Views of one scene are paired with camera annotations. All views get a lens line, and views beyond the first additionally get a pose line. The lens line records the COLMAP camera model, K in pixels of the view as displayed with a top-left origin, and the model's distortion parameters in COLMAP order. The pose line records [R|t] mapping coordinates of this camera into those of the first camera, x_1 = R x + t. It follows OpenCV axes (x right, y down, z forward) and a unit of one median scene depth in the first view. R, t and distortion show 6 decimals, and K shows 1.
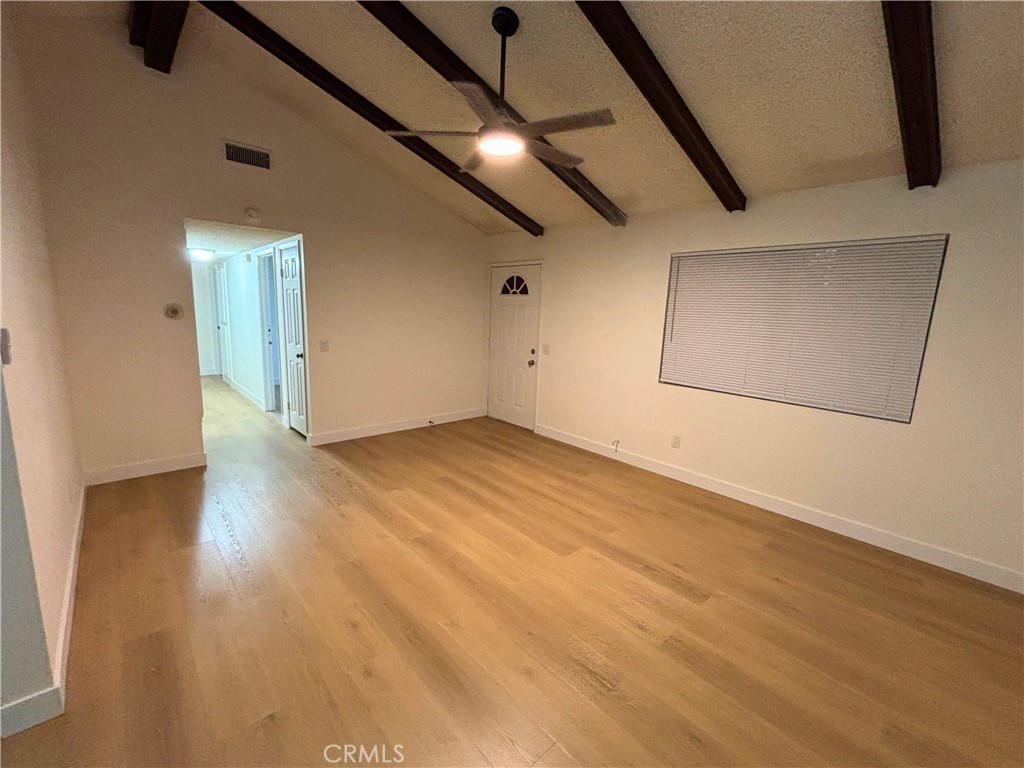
lens RADIAL K [[429.9, 0, 510.4], [0, 429.9, 382.0], [0, 0, 1]] dist [-0.001239, -0.000758]
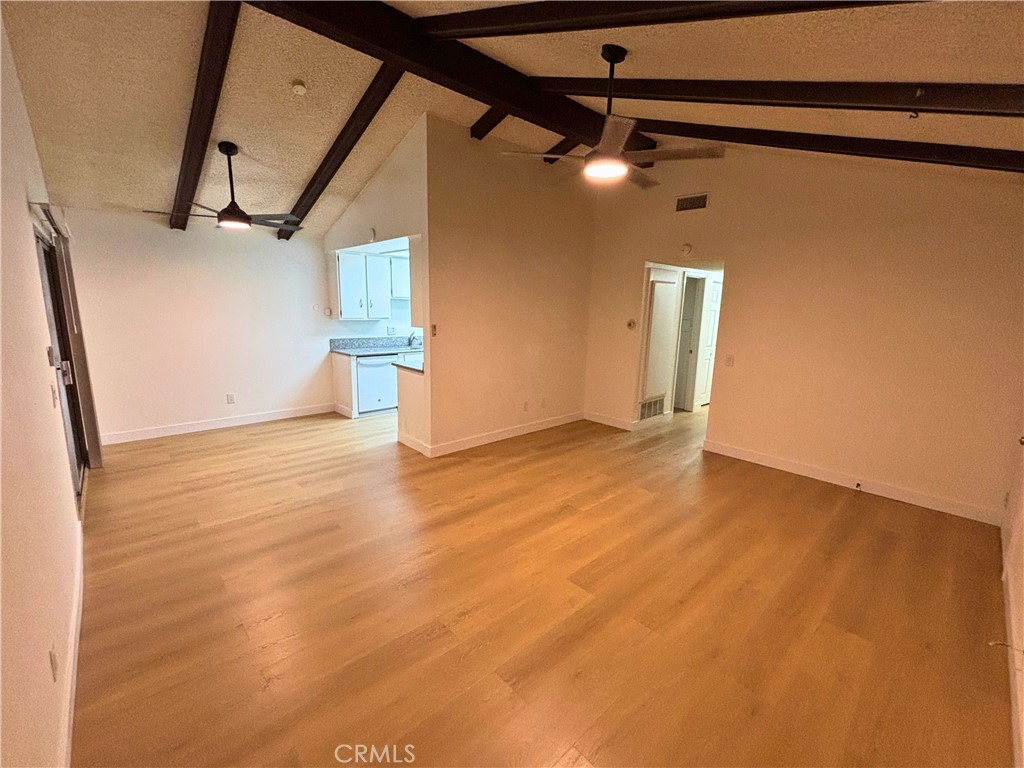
lens RADIAL K [[429.9, 0, 510.4], [0, 429.9, 383.8], [0, 0, 1]] dist [-0.001239, -0.000758]
pose [[0.012211, 0.146980, -0.989064, 0.723942], [-0.191806, 0.971114, 0.141945, -0.091526], [0.981357, 0.187975, 0.040050, 0.544635]]
